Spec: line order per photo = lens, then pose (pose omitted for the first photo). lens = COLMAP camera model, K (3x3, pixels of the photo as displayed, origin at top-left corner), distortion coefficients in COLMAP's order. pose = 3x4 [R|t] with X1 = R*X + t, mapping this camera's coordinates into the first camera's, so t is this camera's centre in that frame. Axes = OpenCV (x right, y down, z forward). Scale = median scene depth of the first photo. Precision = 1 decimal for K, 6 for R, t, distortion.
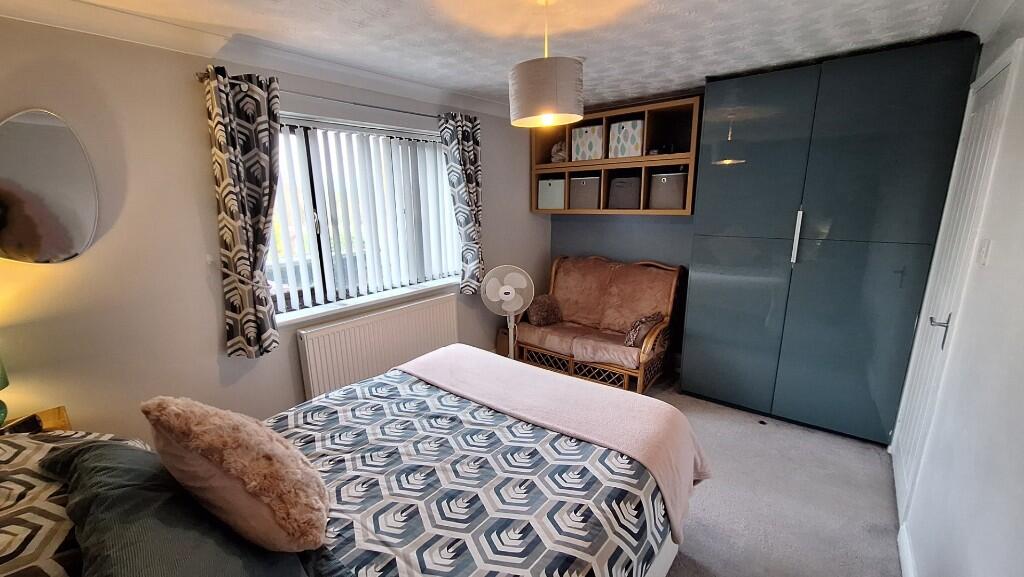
lens RADIAL K [[406.8, 0, 511.5], [0, 406.8, 283.7], [0, 0, 1]] dist [-0.002677, -0.000100]
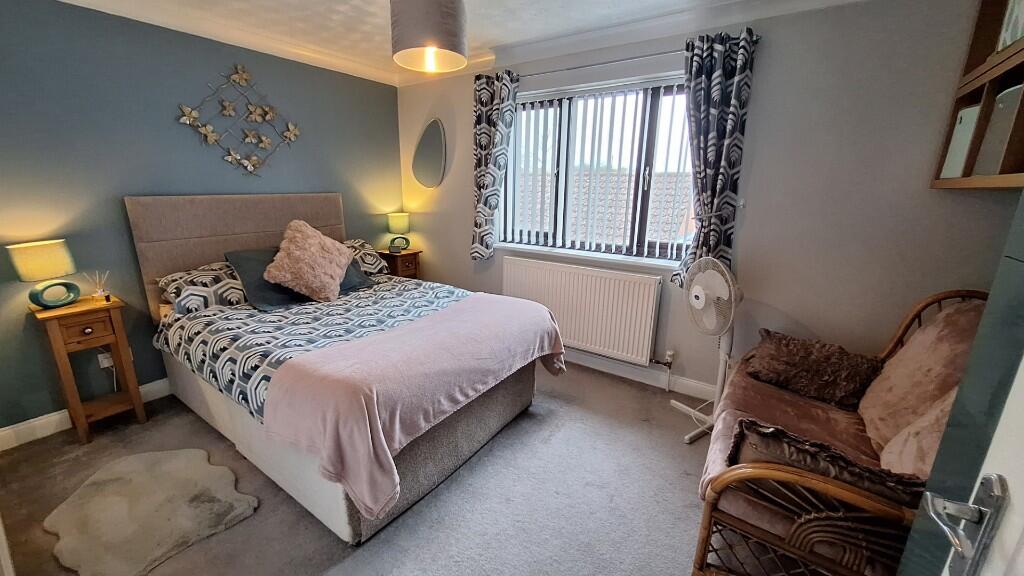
lens RADIAL K [[406.2, 0, 507.8], [0, 406.2, 294.0], [0, 0, 1]] dist [-0.008929, 0.004618]
pose [[0.082398, 0.281794, -0.955930, 0.968693], [-0.220292, 0.940615, 0.258291, -0.139237], [0.971947, 0.189301, 0.139582, 0.939628]]
